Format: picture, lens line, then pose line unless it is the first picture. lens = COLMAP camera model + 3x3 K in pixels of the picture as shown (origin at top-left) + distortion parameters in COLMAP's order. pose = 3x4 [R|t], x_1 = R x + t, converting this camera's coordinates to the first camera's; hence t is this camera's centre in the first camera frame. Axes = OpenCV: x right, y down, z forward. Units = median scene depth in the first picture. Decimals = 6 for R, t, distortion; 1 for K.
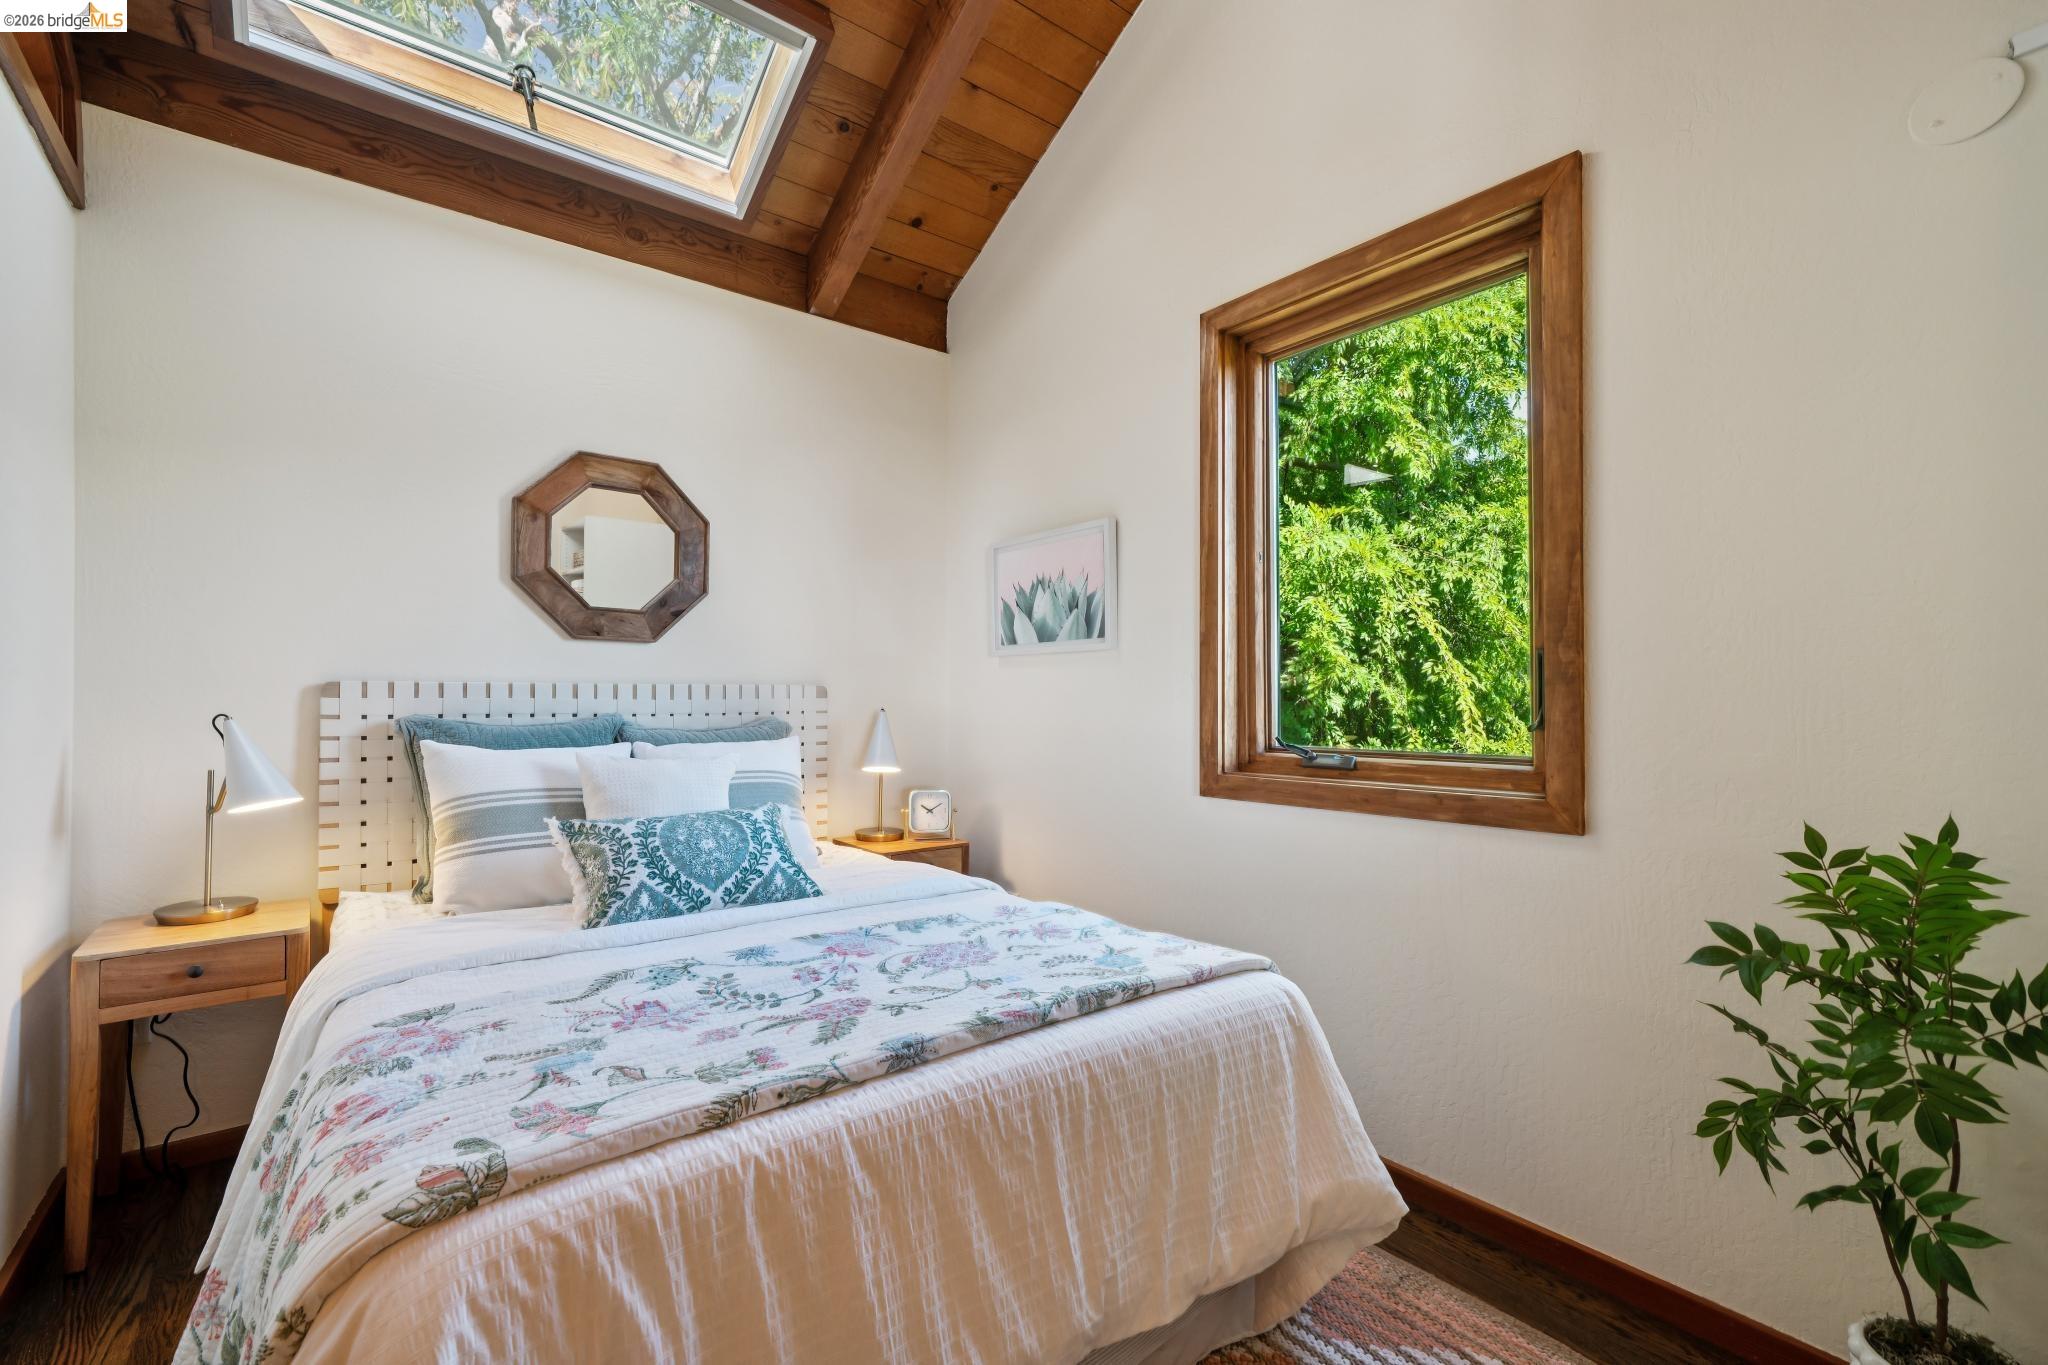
lens RADIAL K [[912.8, 0, 1018.1], [0, 912.8, 706.3], [0, 0, 1]] dist [0.017388, -0.000297]
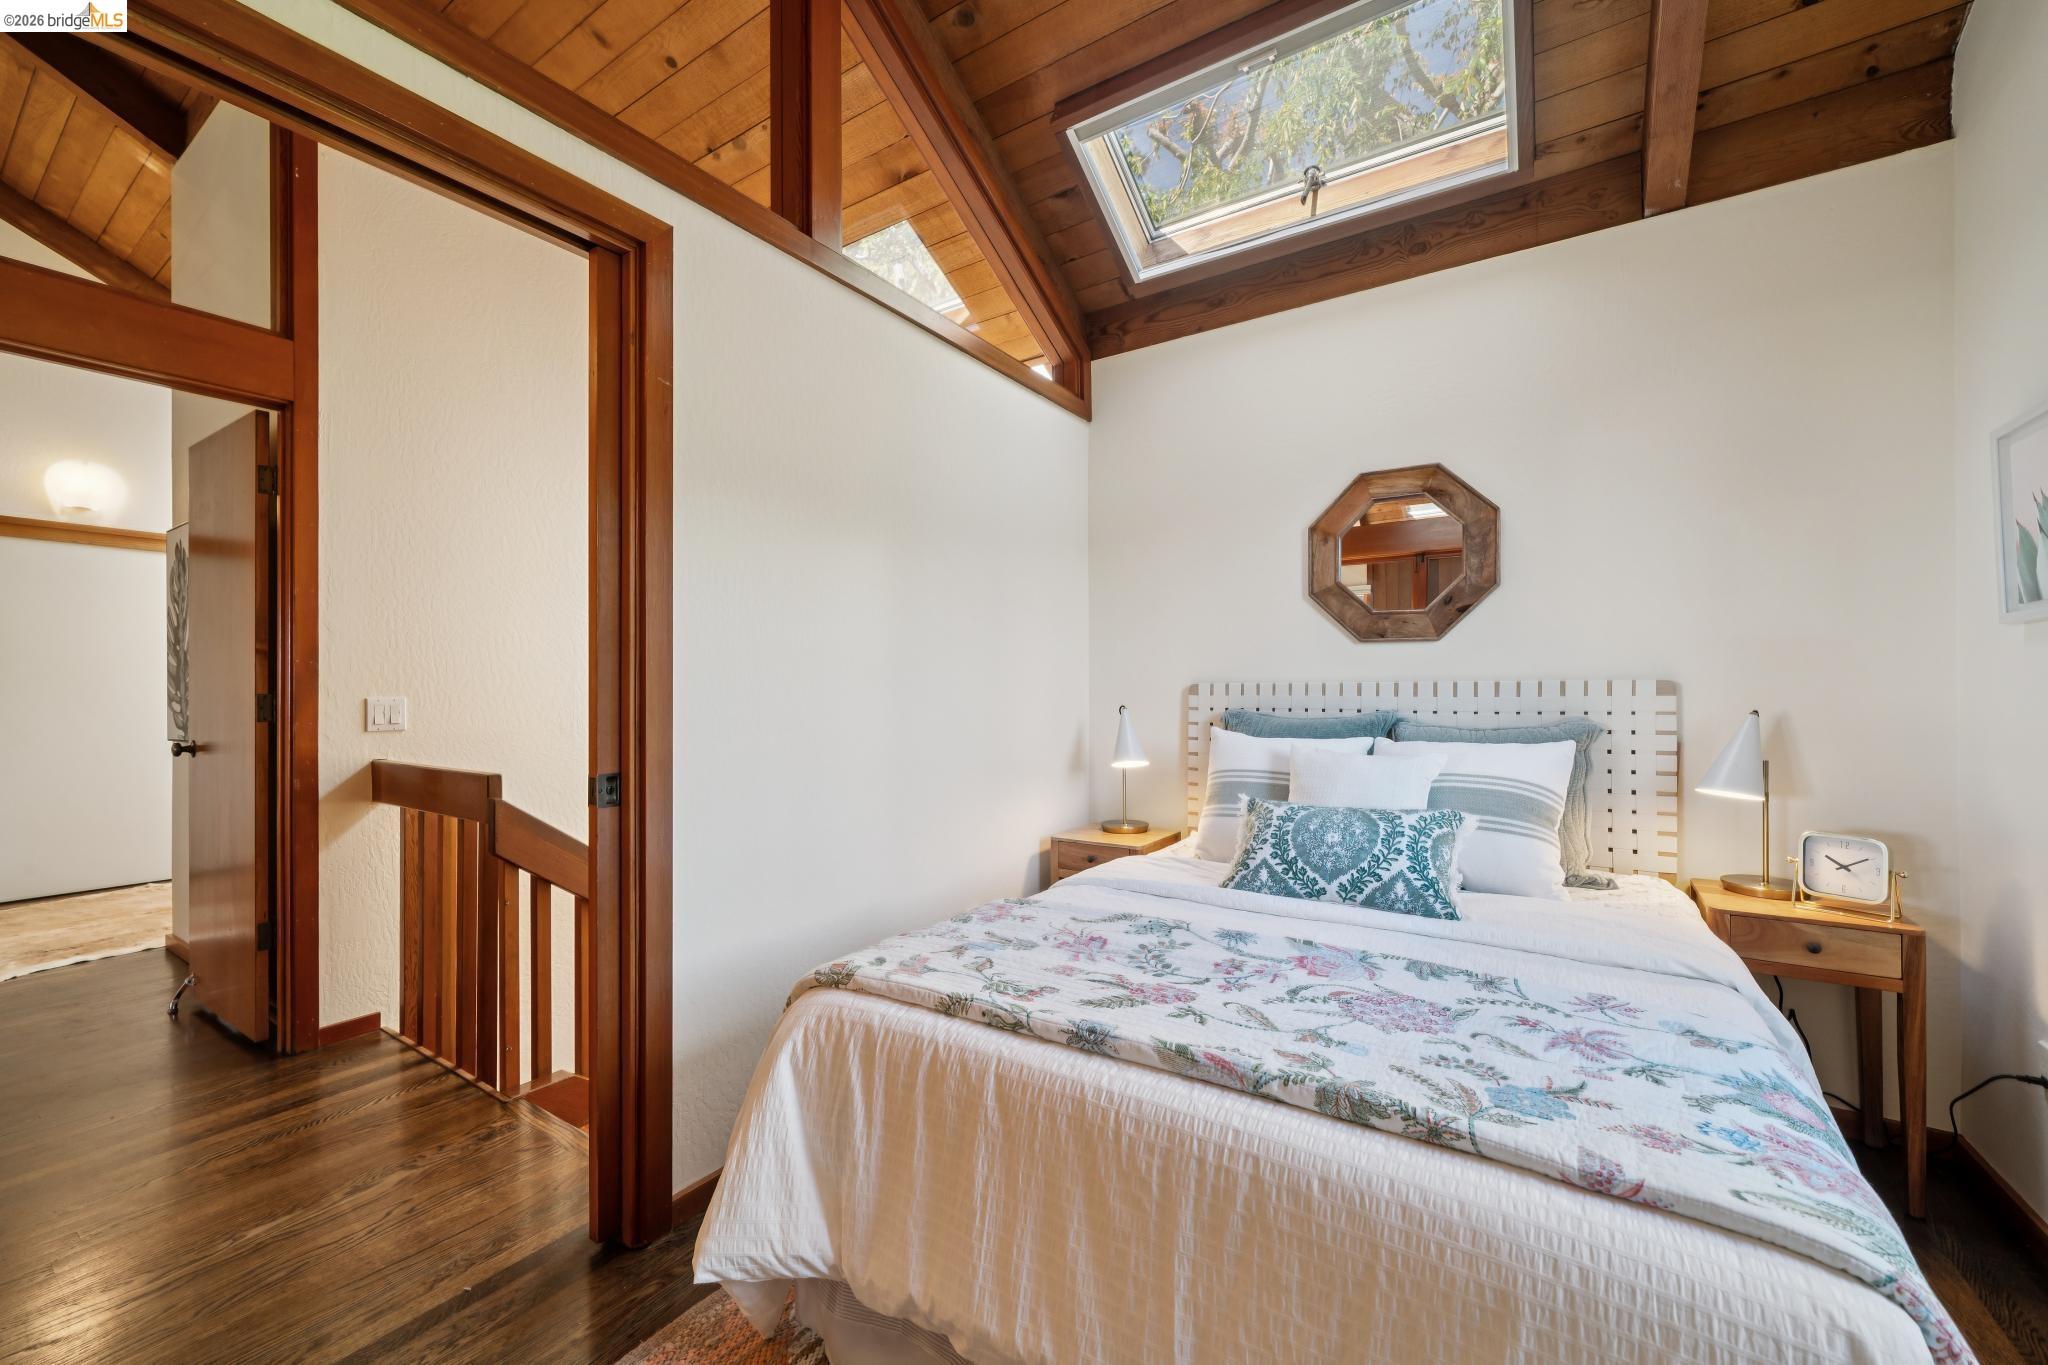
lens RADIAL K [[834.7, 0, 1012.5], [0, 834.7, 695.0], [0, 0, 1]] dist [-0.000378, -0.000054]
pose [[0.293004, 0.001545, -0.956110, 0.551451], [-0.007601, 0.999971, -0.000714, -0.008427], [0.956081, 0.007476, 0.293007, 0.455052]]
